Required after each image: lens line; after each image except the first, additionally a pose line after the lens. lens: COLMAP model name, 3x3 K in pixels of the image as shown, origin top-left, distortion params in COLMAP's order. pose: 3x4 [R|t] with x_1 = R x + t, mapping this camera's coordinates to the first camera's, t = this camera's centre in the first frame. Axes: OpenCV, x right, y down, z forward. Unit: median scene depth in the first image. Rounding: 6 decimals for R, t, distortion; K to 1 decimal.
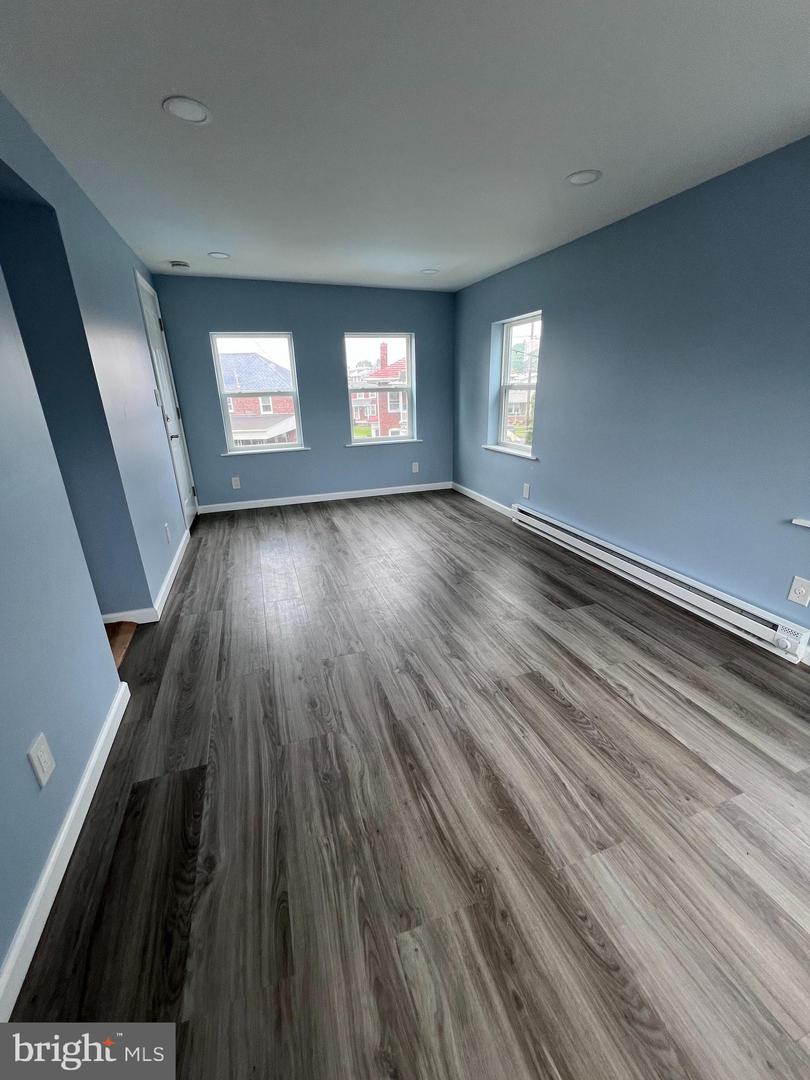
lens RADIAL K [[431.9, 0, 404.3], [0, 431.9, 540.4], [0, 0, 1]] dist [0.000691, 0.000077]
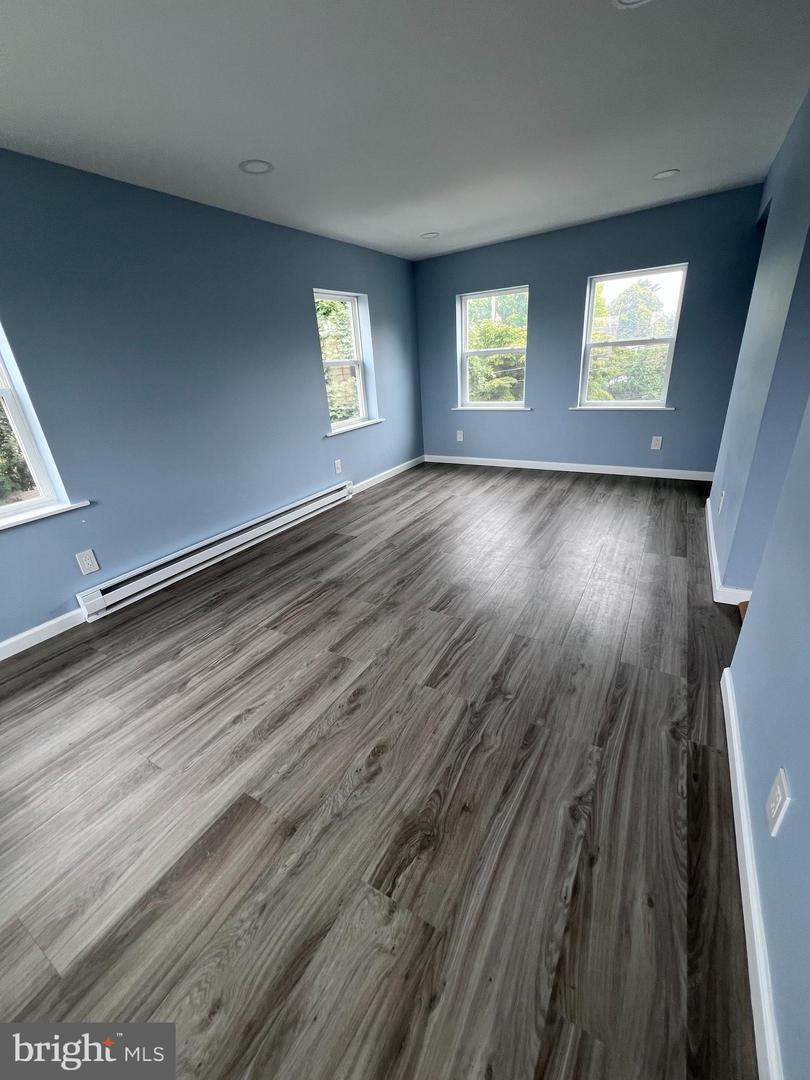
lens RADIAL K [[431.9, 0, 403.2], [0, 431.9, 538.9], [0, 0, 1]] dist [0.000691, 0.000077]
pose [[-0.639180, -0.236600, 0.731758, -0.633617], [0.338254, 0.768035, 0.543789, -0.465742], [-0.690676, 0.595099, -0.410881, 1.357159]]
